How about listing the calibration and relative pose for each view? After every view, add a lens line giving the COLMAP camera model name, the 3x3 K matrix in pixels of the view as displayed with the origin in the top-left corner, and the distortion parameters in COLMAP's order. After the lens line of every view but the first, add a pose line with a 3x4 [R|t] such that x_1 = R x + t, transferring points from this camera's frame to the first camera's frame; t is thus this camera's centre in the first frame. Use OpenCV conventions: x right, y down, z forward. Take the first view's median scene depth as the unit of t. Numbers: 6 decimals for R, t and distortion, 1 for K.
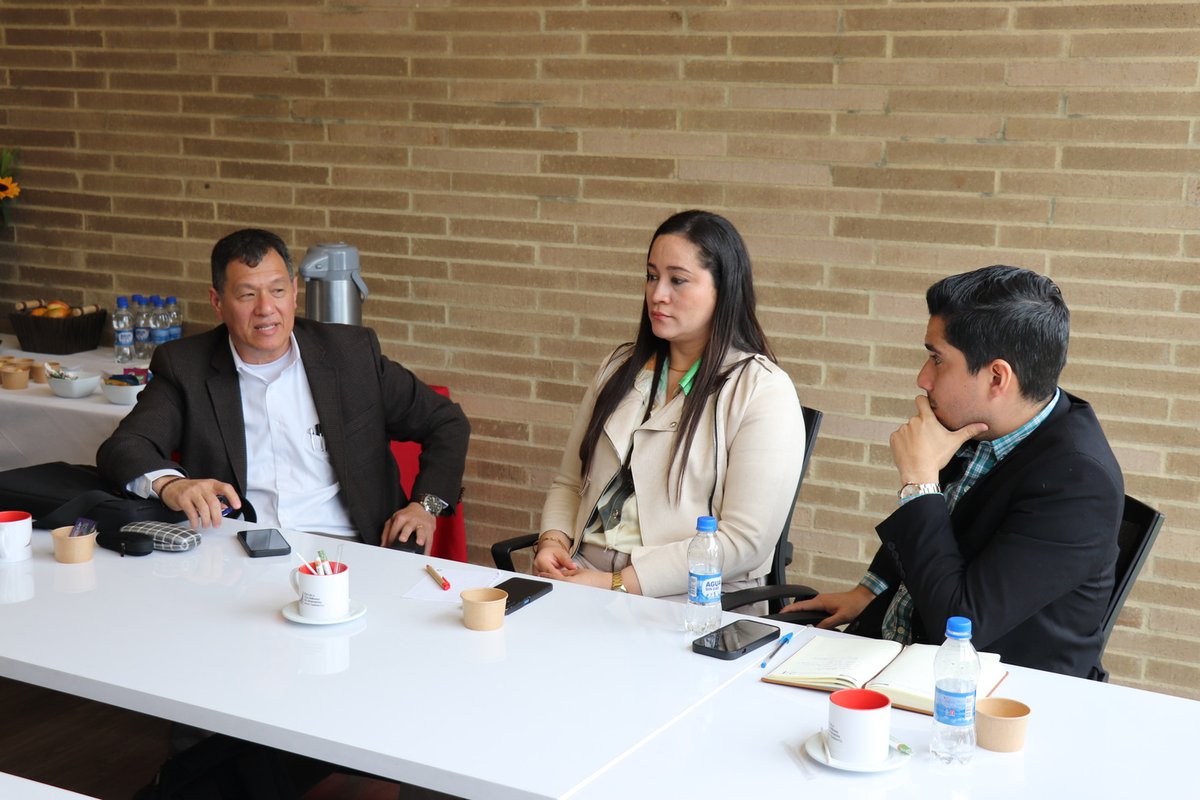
lens RADIAL K [[1726.4, 0, 600.0], [0, 1726.4, 400.0], [0, 0, 1]] dist [0.020871, 0.643270]
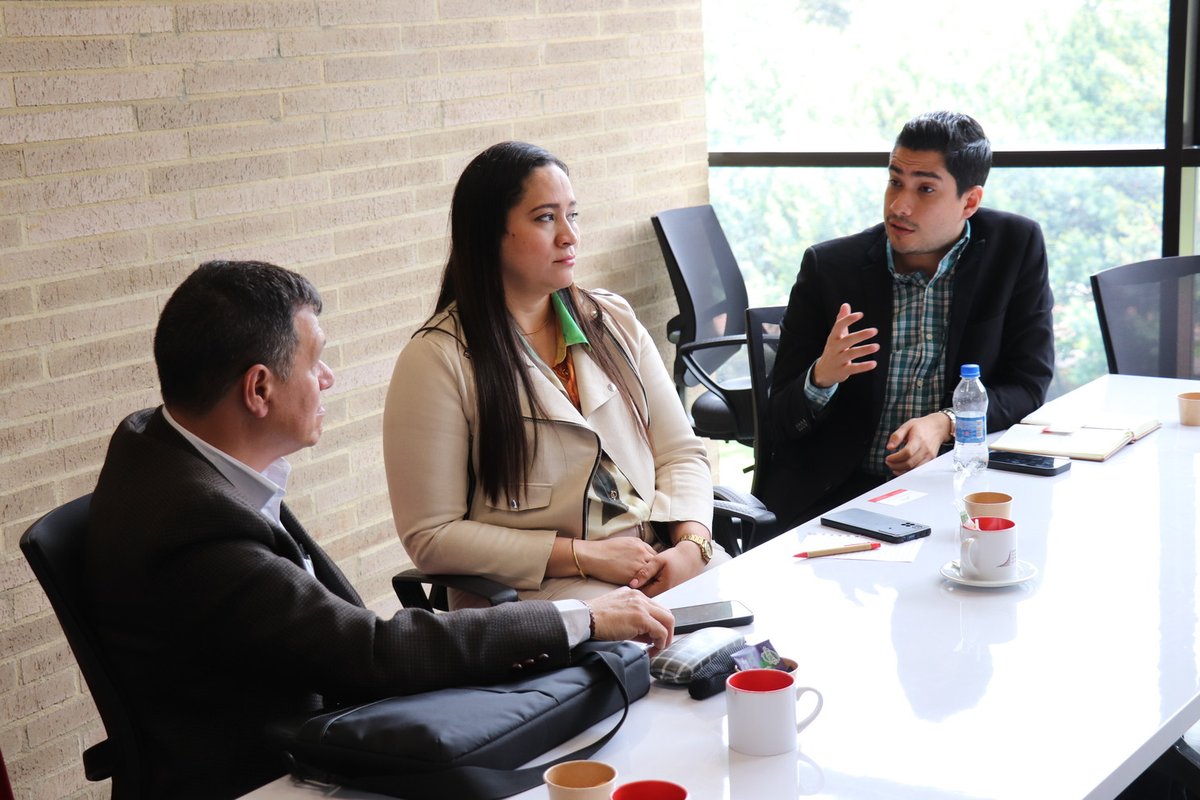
lens RADIAL K [[1892.8, 0, 595.4], [0, 1892.8, 411.0], [0, 0, 1]] dist [0.031610, 0.804270]
pose [[0.102221, -0.229011, 0.968042, -0.658582], [0.233593, 0.951454, 0.200421, -0.117582], [-0.966946, 0.205641, 0.150754, 0.635687]]
